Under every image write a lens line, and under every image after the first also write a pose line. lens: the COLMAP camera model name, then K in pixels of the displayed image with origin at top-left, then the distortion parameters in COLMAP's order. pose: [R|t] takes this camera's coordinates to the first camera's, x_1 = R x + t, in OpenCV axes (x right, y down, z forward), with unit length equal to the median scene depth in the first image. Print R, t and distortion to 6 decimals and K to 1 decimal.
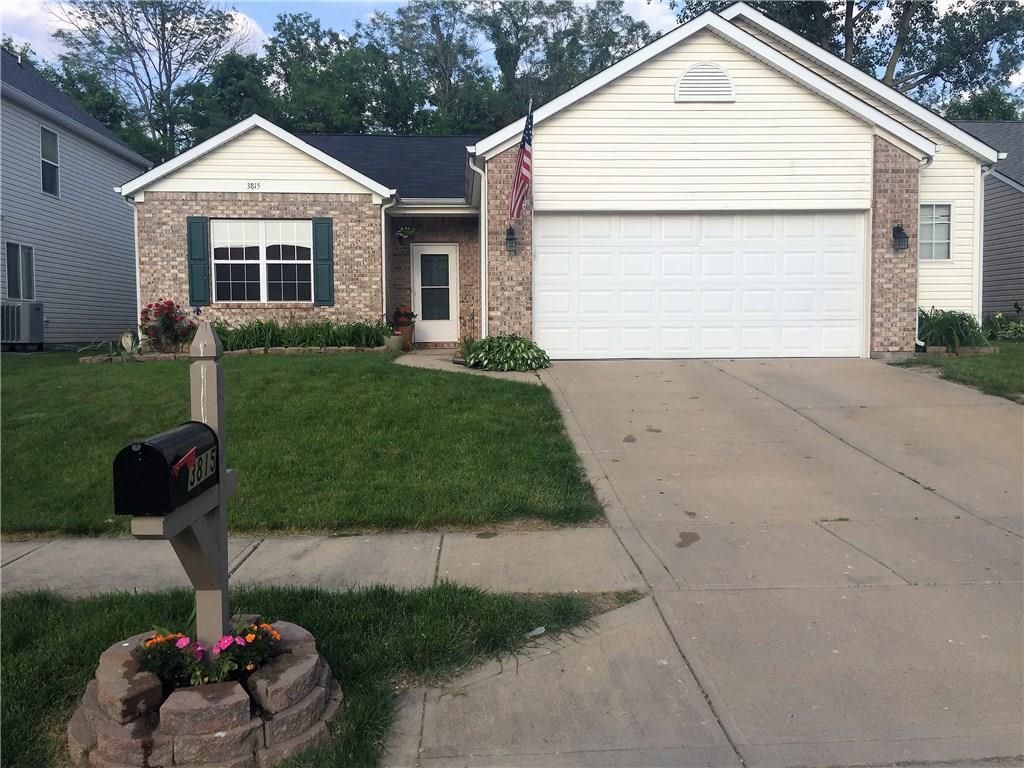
lens RADIAL K [[889.5, 0, 511.3], [0, 889.5, 374.2], [0, 0, 1]] dist [0.078056, -0.110827]
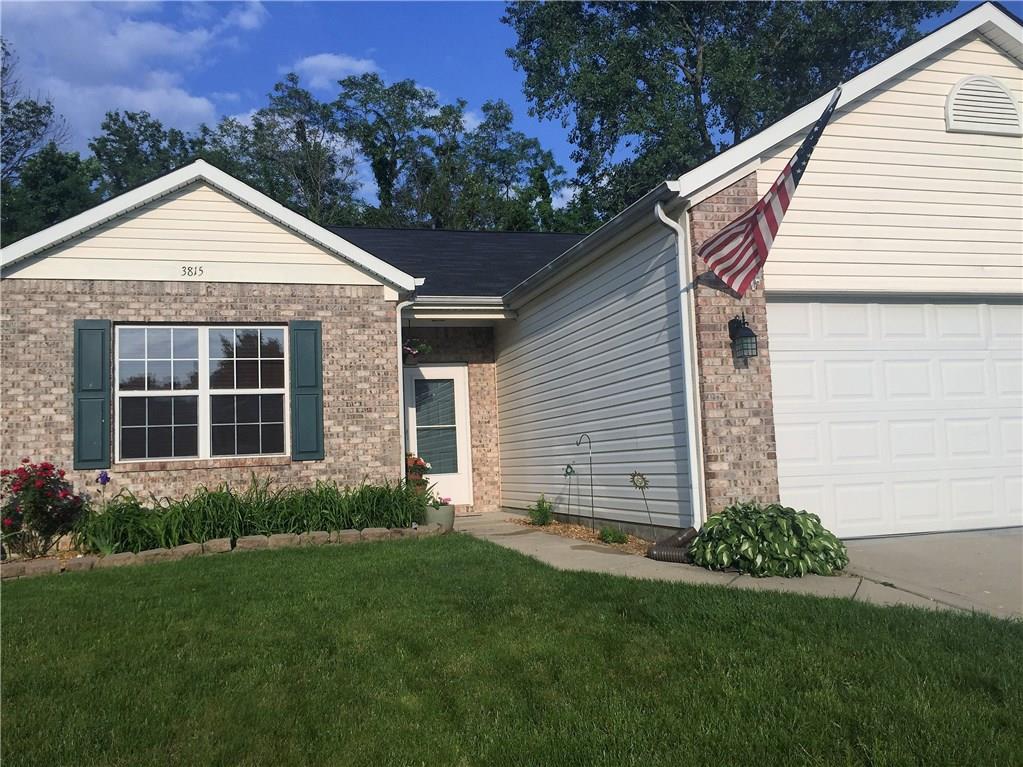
lens RADIAL K [[888.6, 0, 510.8], [0, 888.6, 373.7], [0, 0, 1]] dist [0.078056, -0.110827]
pose [[0.974166, -0.013101, 0.225452, -0.212882], [0.047681, 0.987743, -0.148630, -0.037334], [-0.220742, 0.155540, 0.962850, 0.364712]]
